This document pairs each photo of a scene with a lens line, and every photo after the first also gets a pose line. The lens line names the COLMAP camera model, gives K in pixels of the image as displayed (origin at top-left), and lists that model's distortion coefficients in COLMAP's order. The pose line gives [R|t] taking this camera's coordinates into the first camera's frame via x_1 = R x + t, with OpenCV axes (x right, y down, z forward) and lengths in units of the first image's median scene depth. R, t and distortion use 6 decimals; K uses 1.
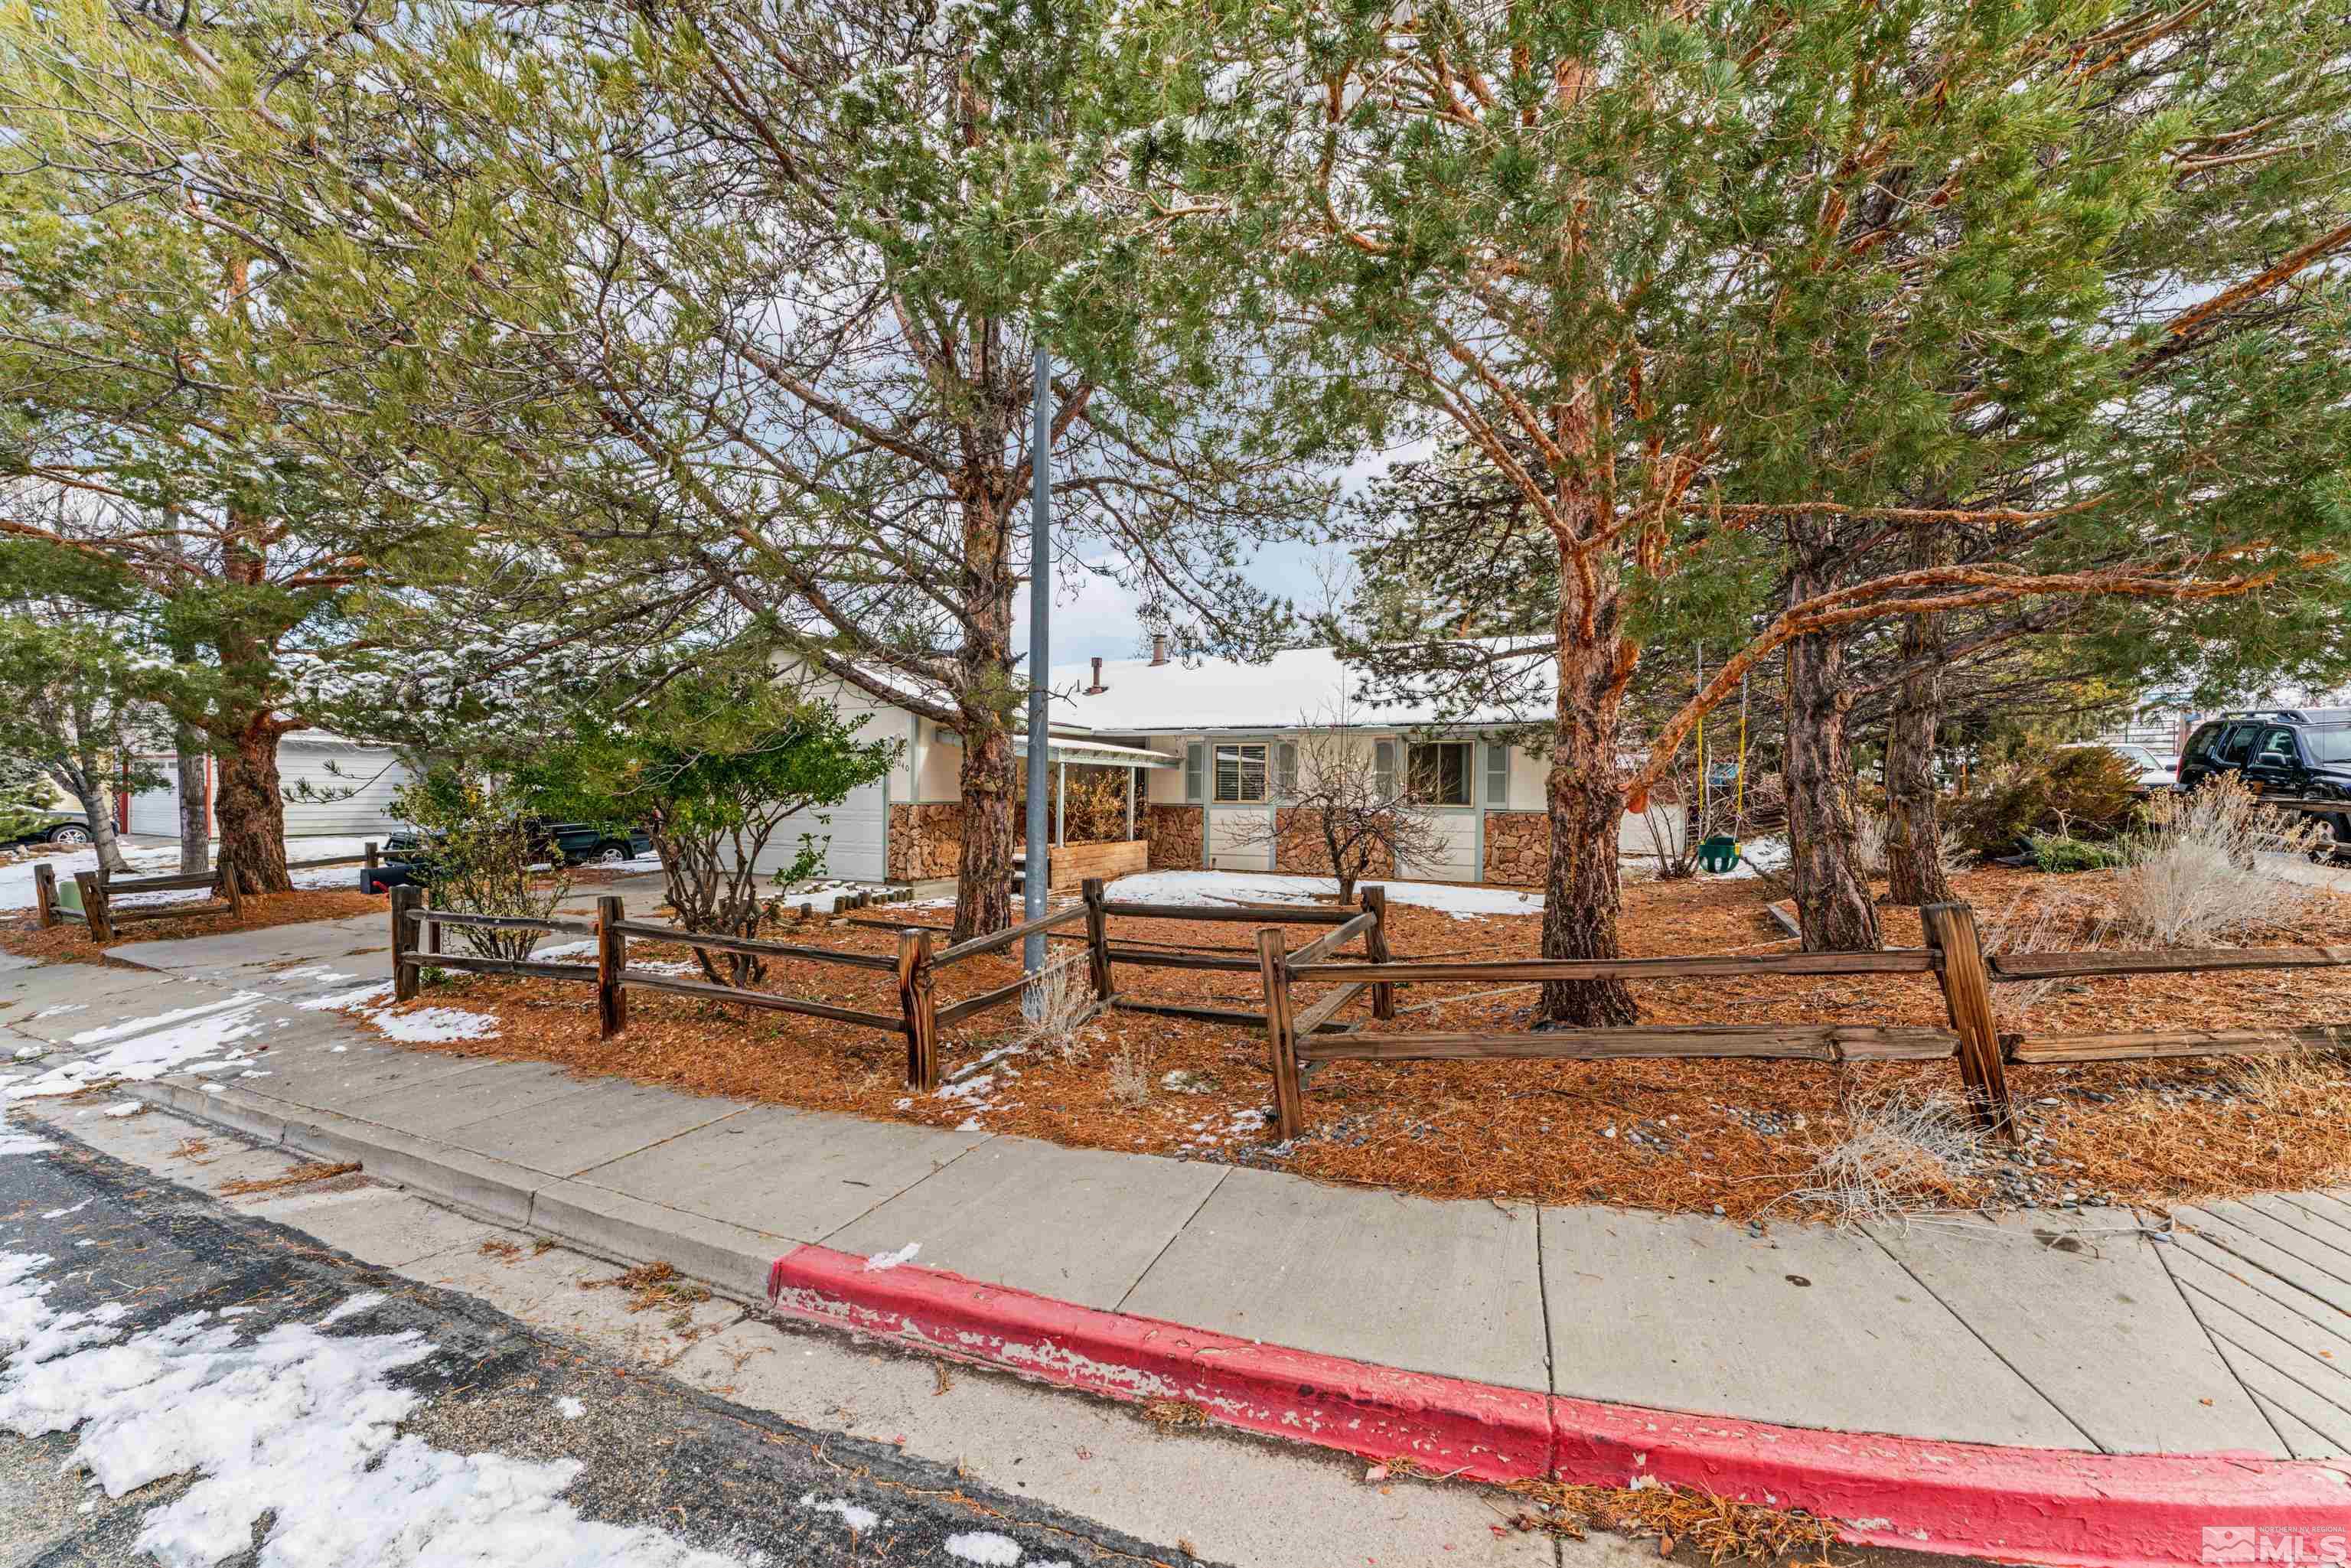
lens RADIAL K [[938.9, 0, 1175.5], [0, 938.9, 795.3], [0, 0, 1]] dist [0.000391, -0.000067]
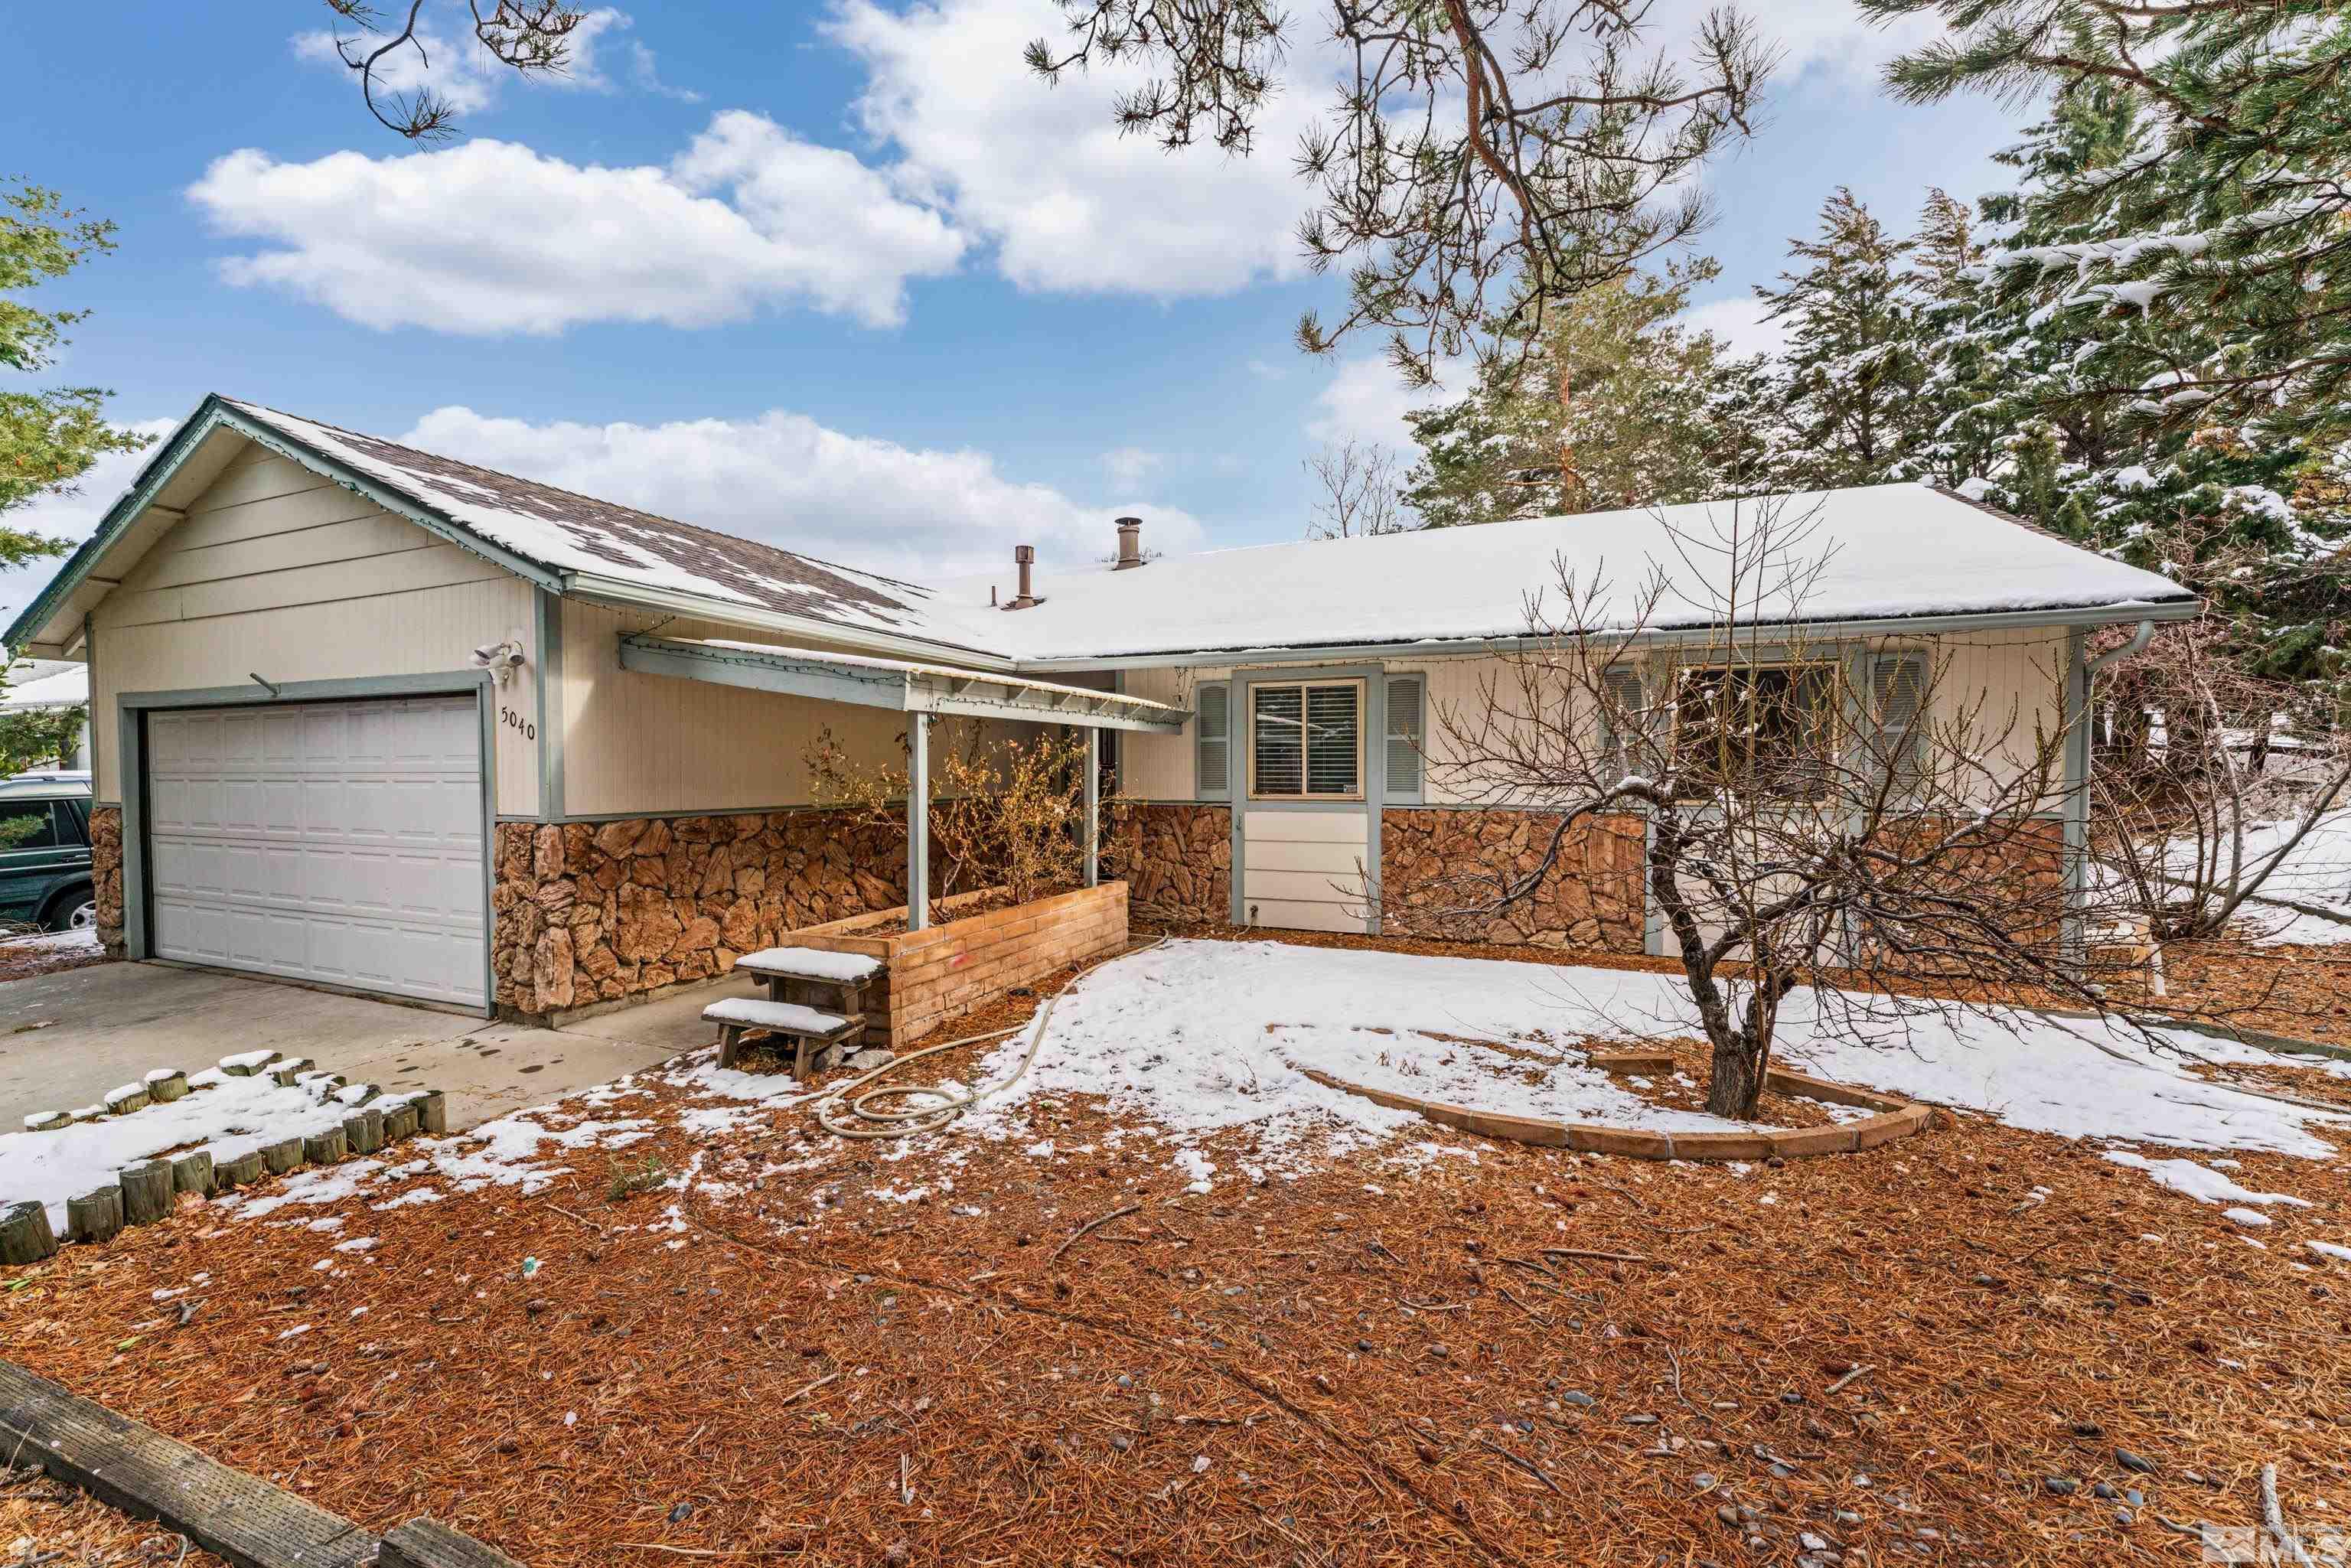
lens RADIAL K [[929.5, 0, 1175.5], [0, 929.5, 784.0], [0, 0, 1]] dist [0.001746, 0.000273]
pose [[0.998240, -0.011579, 0.058161, -0.032144], [0.010743, 0.999835, 0.014660, -0.008512], [-0.058321, -0.014010, 0.998200, 0.527945]]
